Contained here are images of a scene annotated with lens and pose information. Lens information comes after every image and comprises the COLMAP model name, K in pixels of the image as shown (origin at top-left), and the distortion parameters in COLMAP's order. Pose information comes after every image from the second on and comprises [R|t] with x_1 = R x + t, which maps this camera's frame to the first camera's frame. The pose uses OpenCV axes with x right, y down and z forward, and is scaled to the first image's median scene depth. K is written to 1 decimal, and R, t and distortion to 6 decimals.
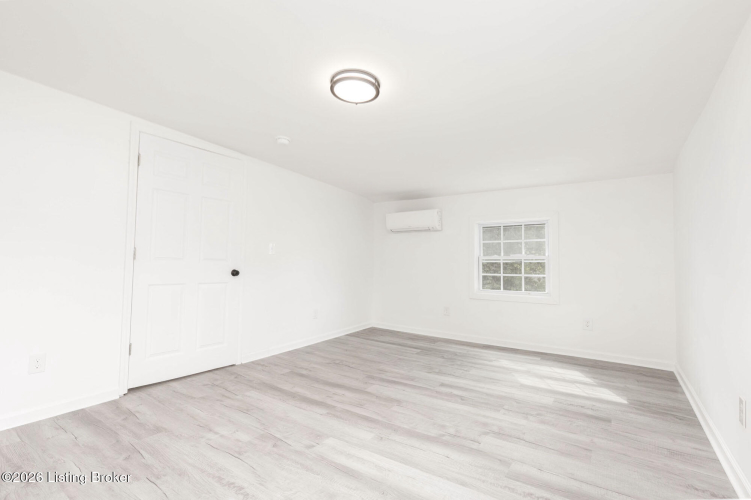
lens RADIAL K [[349.2, 0, 375.5], [0, 349.2, 239.6], [0, 0, 1]] dist [-0.000273, 0.000046]
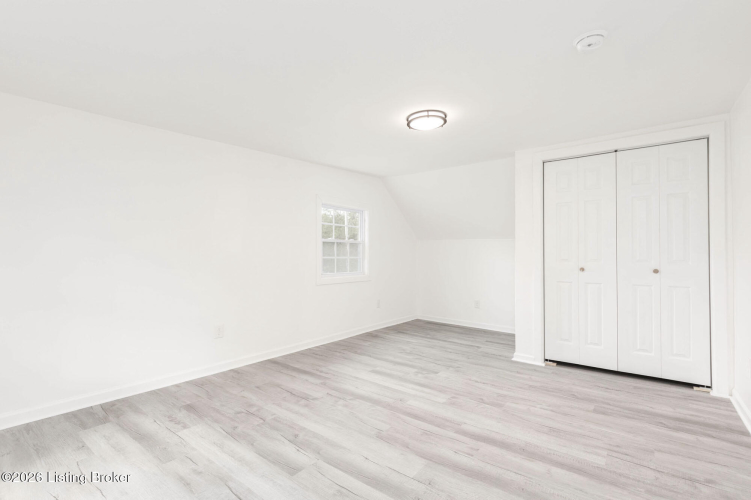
lens RADIAL K [[349.2, 0, 375.5], [0, 349.2, 239.6], [0, 0, 1]] dist [-0.000273, 0.000046]
pose [[-0.998504, -0.013658, 0.052952, 0.043734], [-0.019575, 0.993416, -0.112881, 0.125157], [-0.051062, -0.113748, -0.992197, 2.060872]]
